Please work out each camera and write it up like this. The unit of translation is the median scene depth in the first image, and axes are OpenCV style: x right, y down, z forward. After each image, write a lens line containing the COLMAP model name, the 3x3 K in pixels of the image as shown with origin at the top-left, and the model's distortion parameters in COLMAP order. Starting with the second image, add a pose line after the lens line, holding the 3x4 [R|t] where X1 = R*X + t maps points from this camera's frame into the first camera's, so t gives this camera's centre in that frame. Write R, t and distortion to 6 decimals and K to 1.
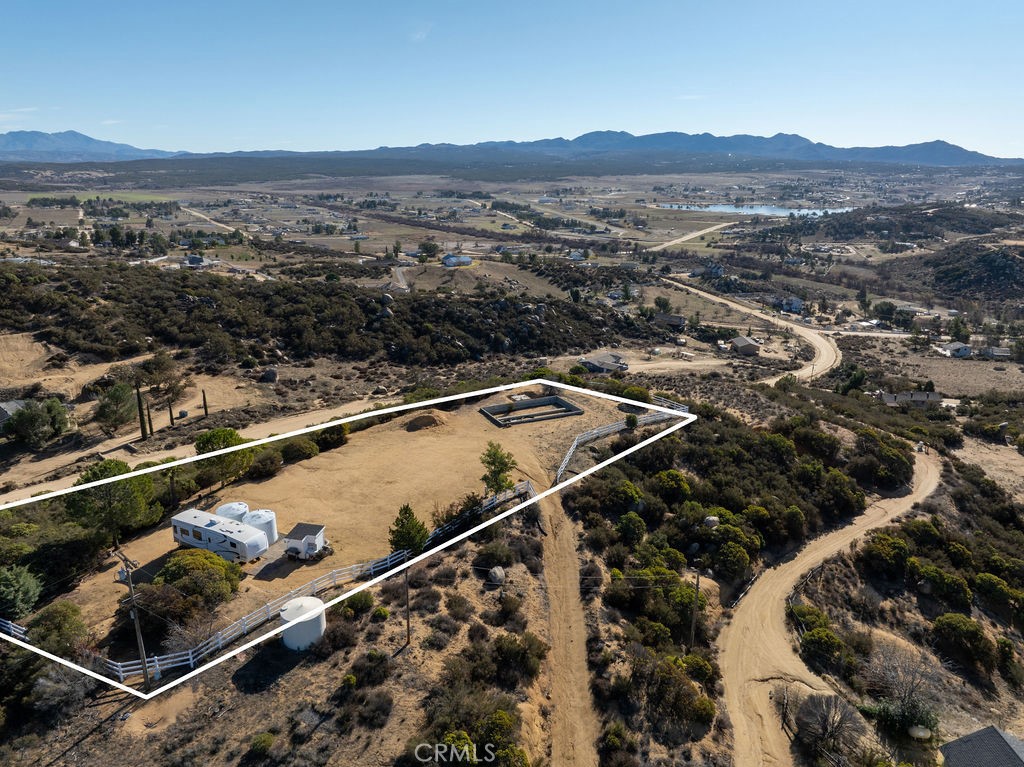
lens RADIAL K [[721.2, 0, 509.7], [0, 721.2, 386.2], [0, 0, 1]] dist [-0.043324, 0.009988]
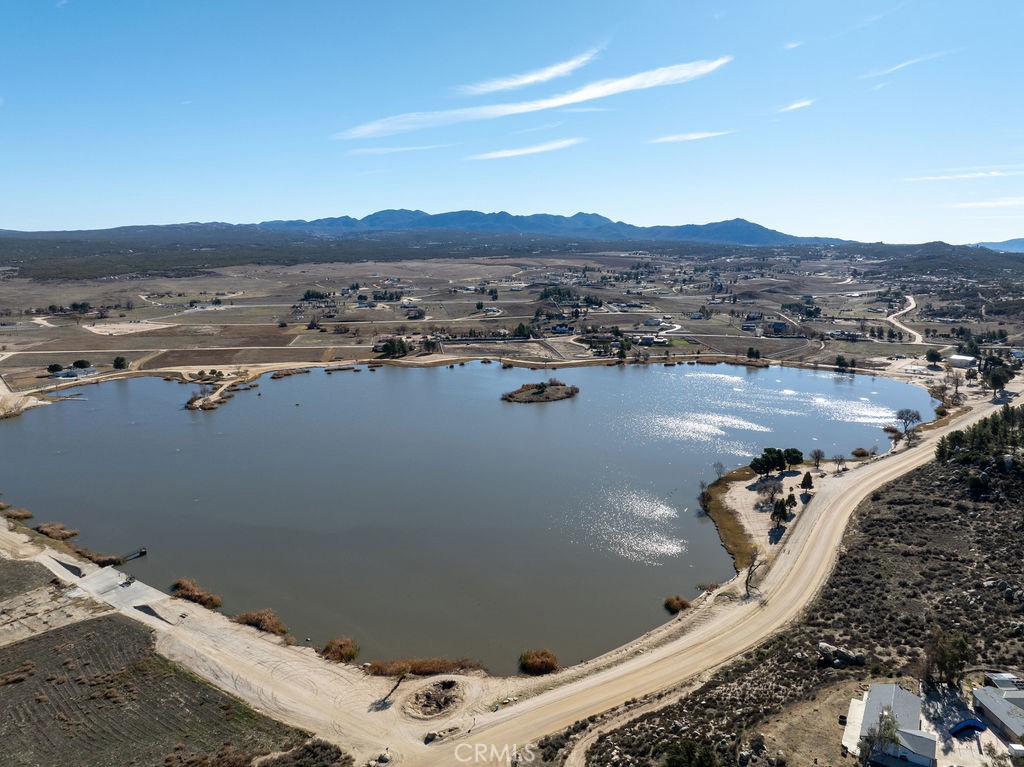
lens RADIAL K [[721.2, 0, 509.5], [0, 721.2, 381.3], [0, 0, 1]] dist [-0.043324, 0.009988]
pose [[0.971449, -0.042675, 0.233377, 1.721917], [0.068586, 0.992203, -0.104061, -1.198094], [-0.227117, 0.117097, 0.966802, 3.806565]]
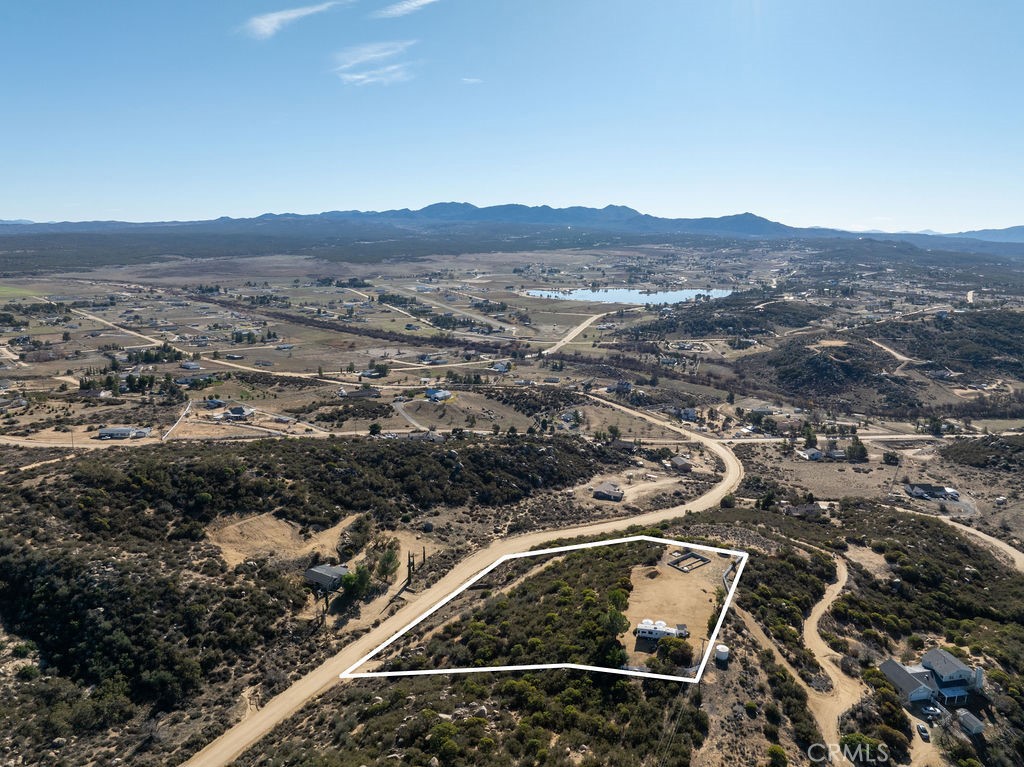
lens RADIAL K [[721.2, 0, 507.1], [0, 721.2, 388.3], [0, 0, 1]] dist [-0.043324, 0.009988]
pose [[0.978157, -0.045778, 0.202764, -0.308561], [0.062373, 0.995138, -0.076219, -0.119750], [-0.198289, 0.087201, 0.976257, -0.368399]]
